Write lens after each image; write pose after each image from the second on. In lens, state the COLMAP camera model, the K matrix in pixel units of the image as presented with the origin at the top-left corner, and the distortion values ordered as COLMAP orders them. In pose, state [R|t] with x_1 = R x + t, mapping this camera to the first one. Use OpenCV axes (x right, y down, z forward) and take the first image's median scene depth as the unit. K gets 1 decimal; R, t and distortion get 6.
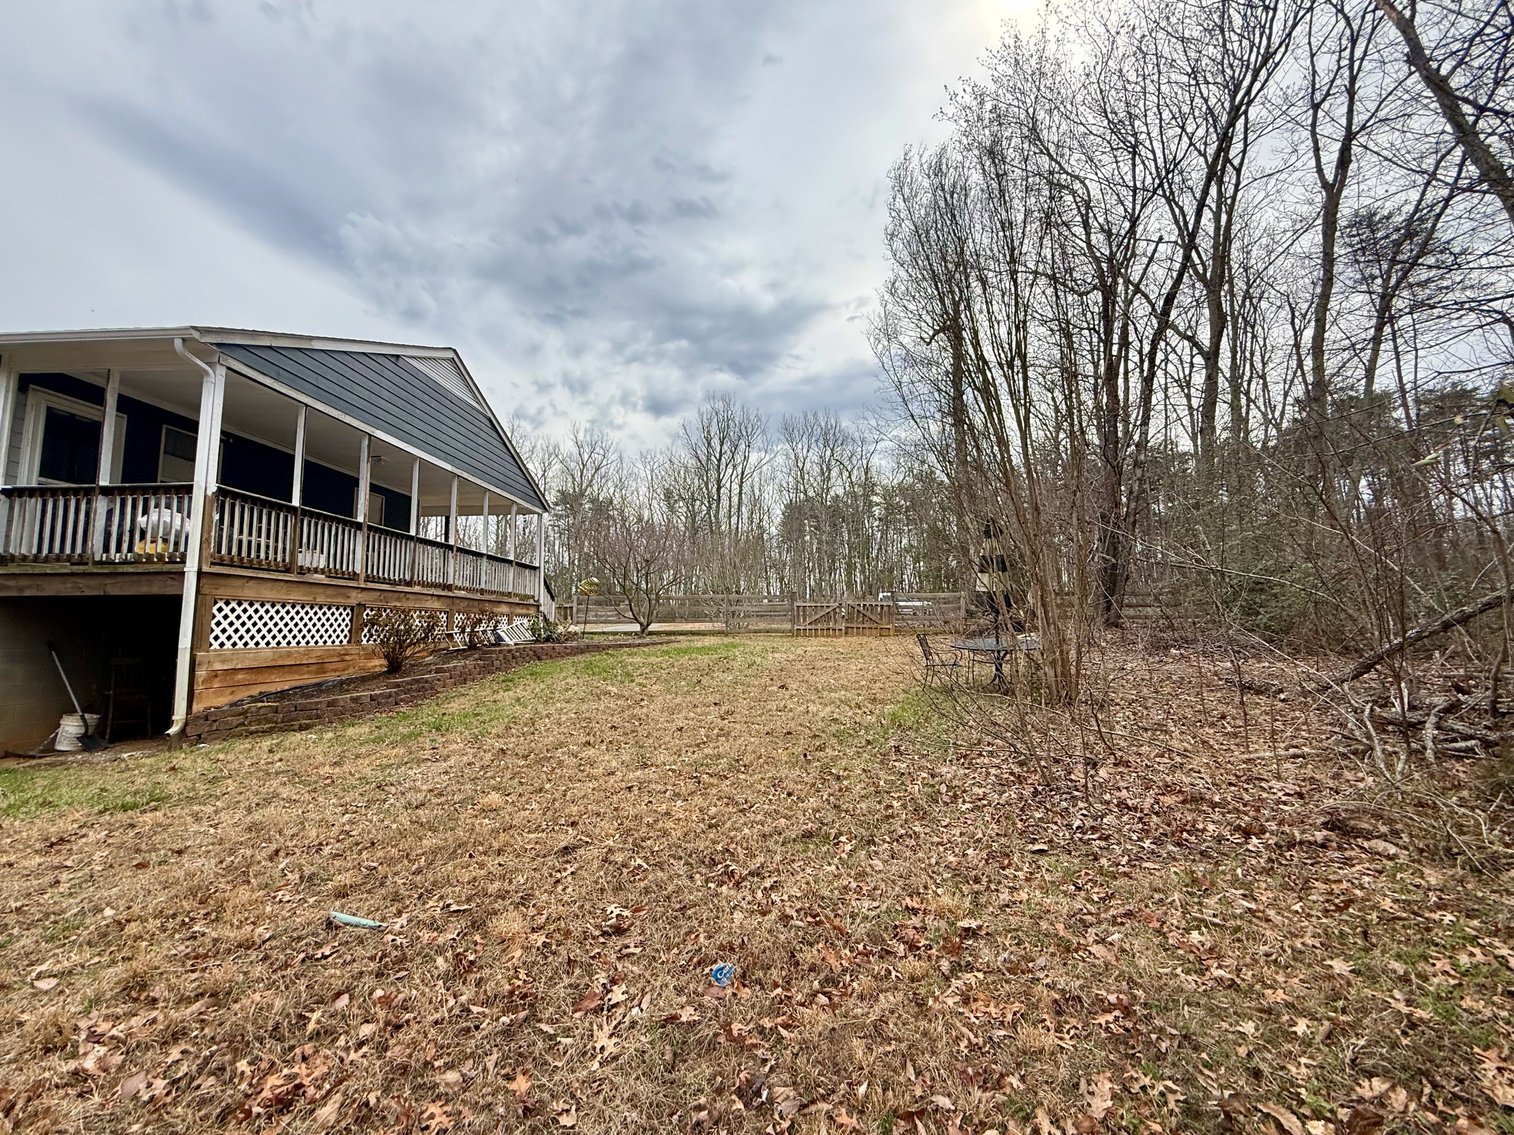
lens RADIAL K [[603.5, 0, 745.9], [0, 603.5, 565.7], [0, 0, 1]] dist [0.000557, 0.000318]
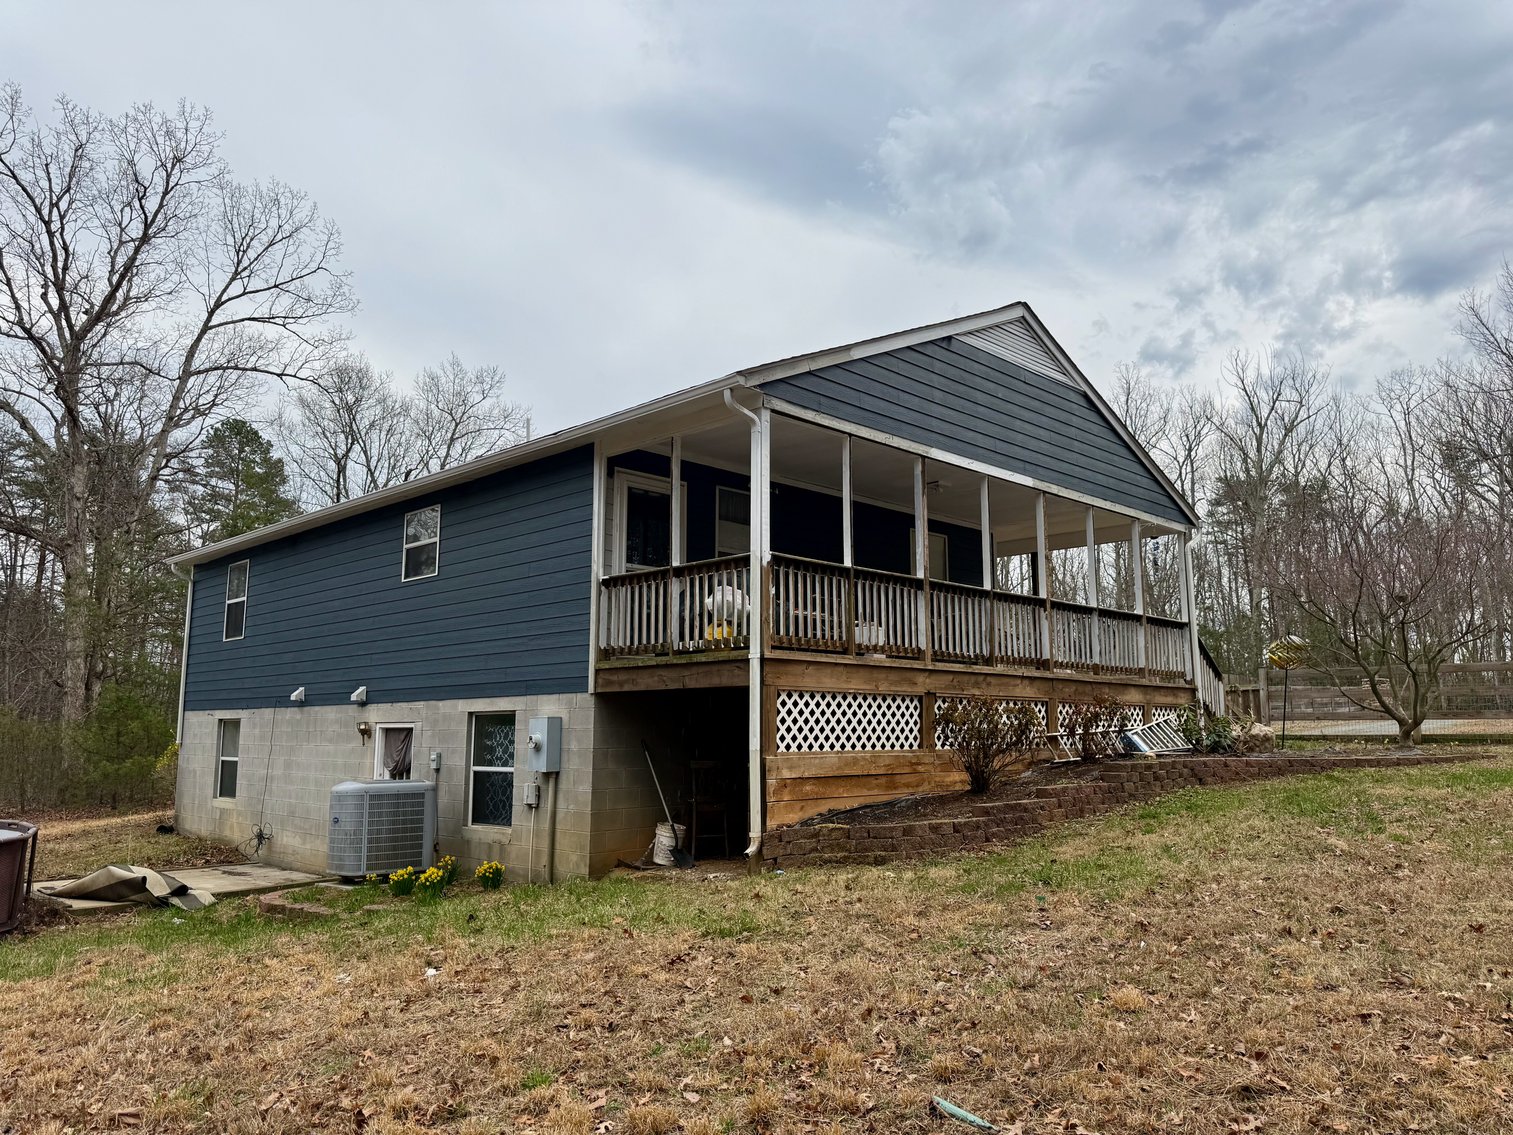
lens RADIAL K [[1064.9, 0, 755.9], [0, 1064.9, 567.8], [0, 0, 1]] dist [0.062213, -0.077291]
pose [[0.747523, -0.093251, -0.657658, 0.062777], [0.065544, 0.995620, -0.066671, -0.016623], [0.660994, 0.006733, 0.750361, -0.104132]]
